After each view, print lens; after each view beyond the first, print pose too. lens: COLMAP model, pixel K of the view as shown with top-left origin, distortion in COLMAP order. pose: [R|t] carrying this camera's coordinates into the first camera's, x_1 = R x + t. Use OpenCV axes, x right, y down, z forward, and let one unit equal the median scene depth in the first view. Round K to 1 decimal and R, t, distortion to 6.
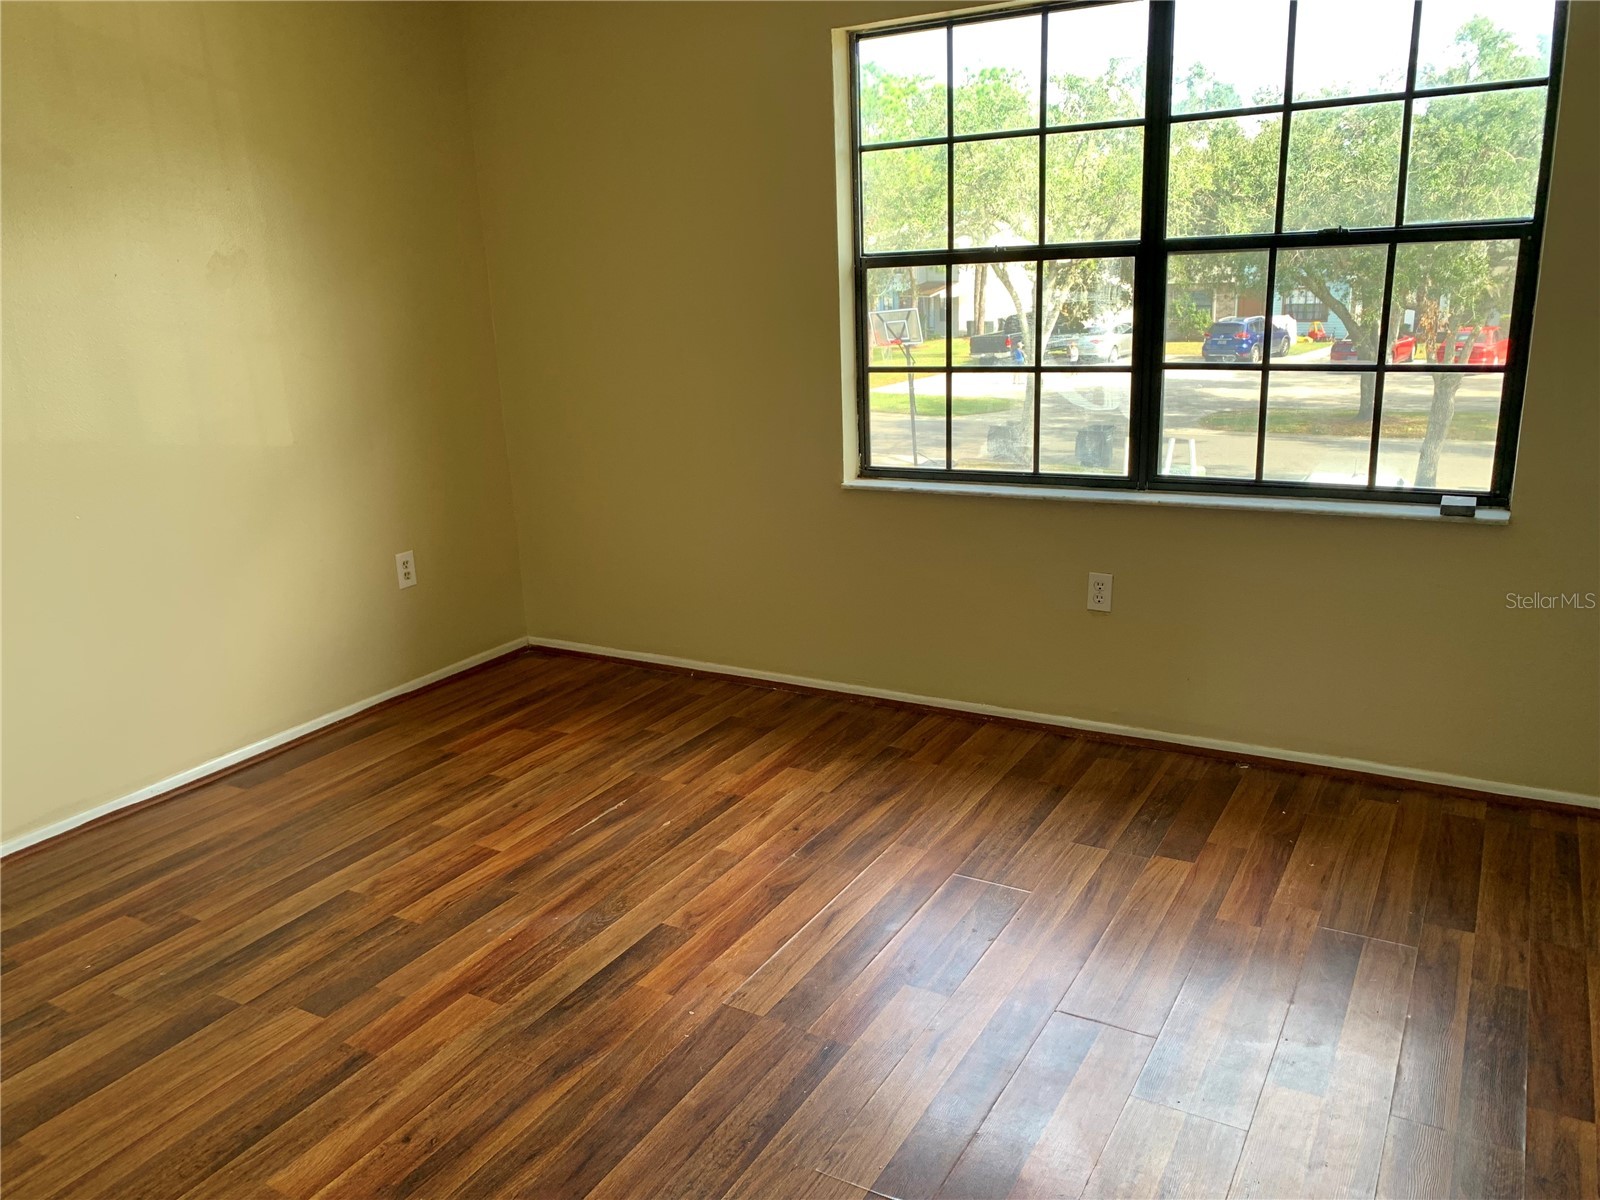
lens RADIAL K [[1245.9, 0, 835.1], [0, 1245.9, 600.8], [0, 0, 1]] dist [0.076699, -0.004202]
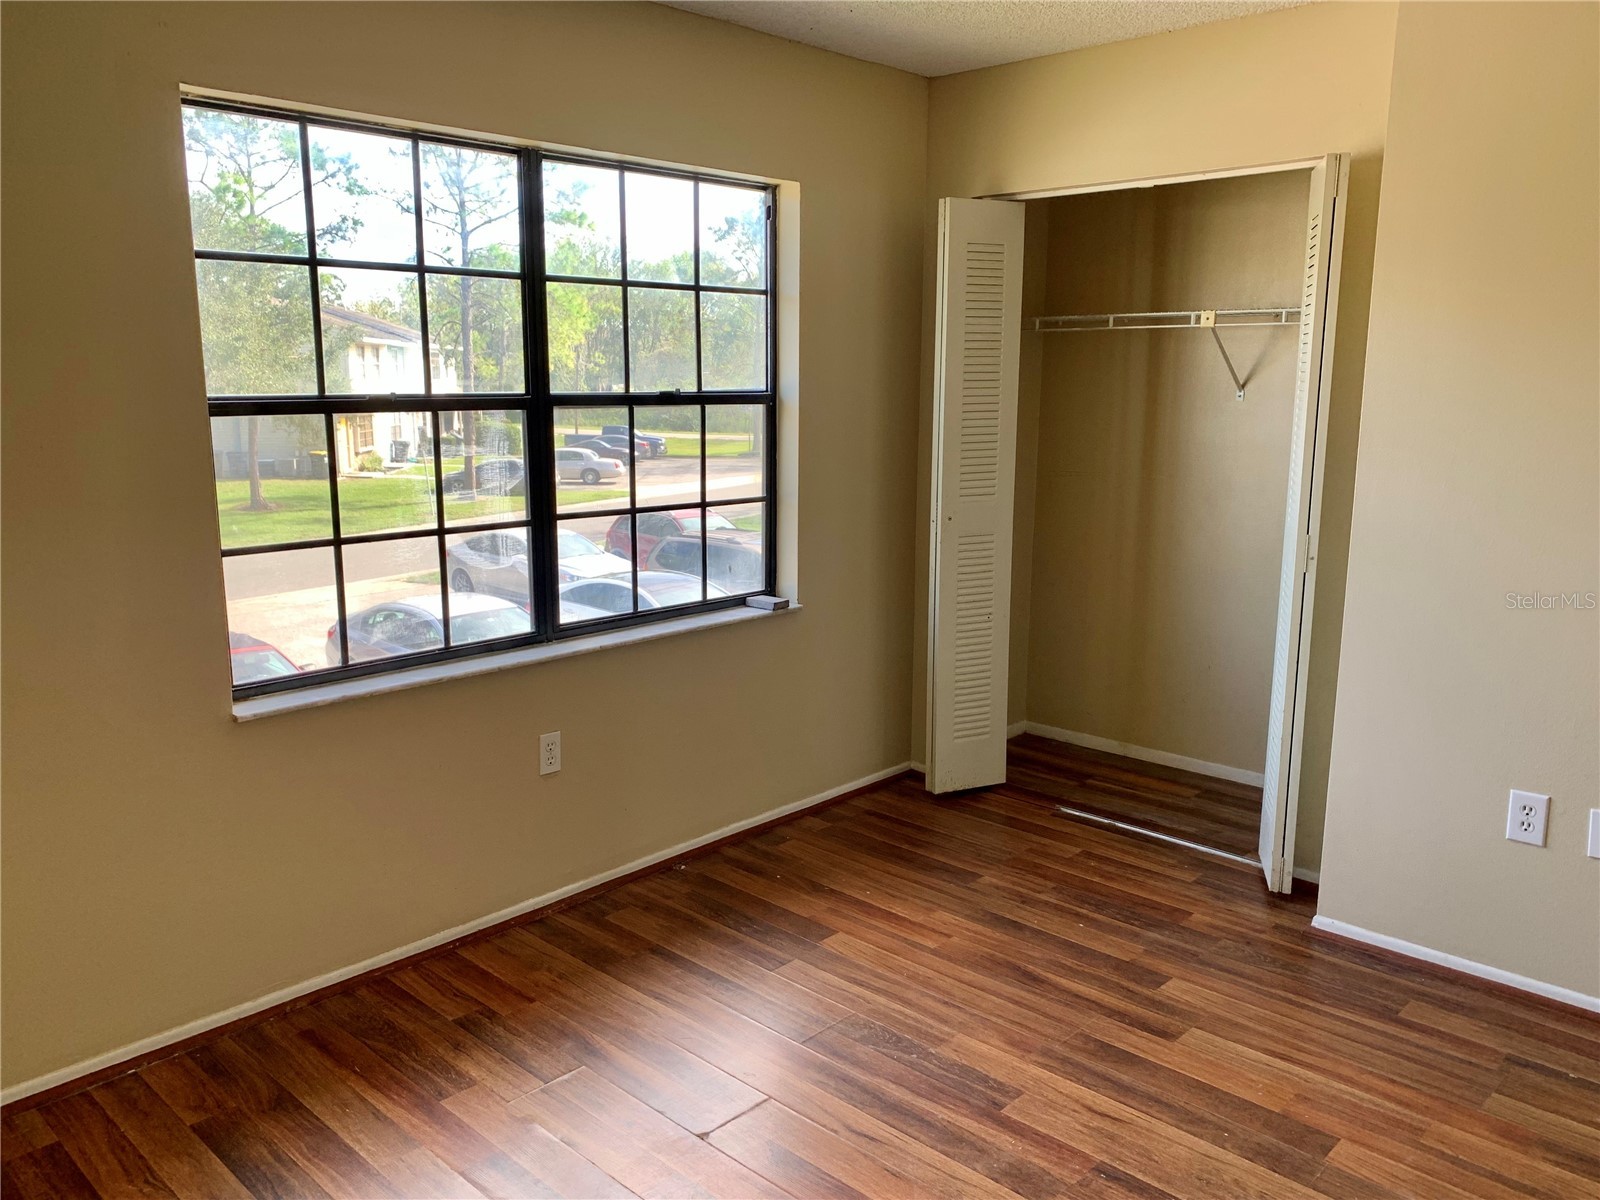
lens RADIAL K [[1222.2, 0, 777.3], [0, 1222.2, 602.8], [0, 0, 1]] dist [0.080709, -0.088611]
pose [[0.260479, -0.146495, 0.954301, -0.646148], [0.239853, 0.967253, 0.083015, -0.161184], [-0.935212, 0.207268, 0.287086, 0.576972]]
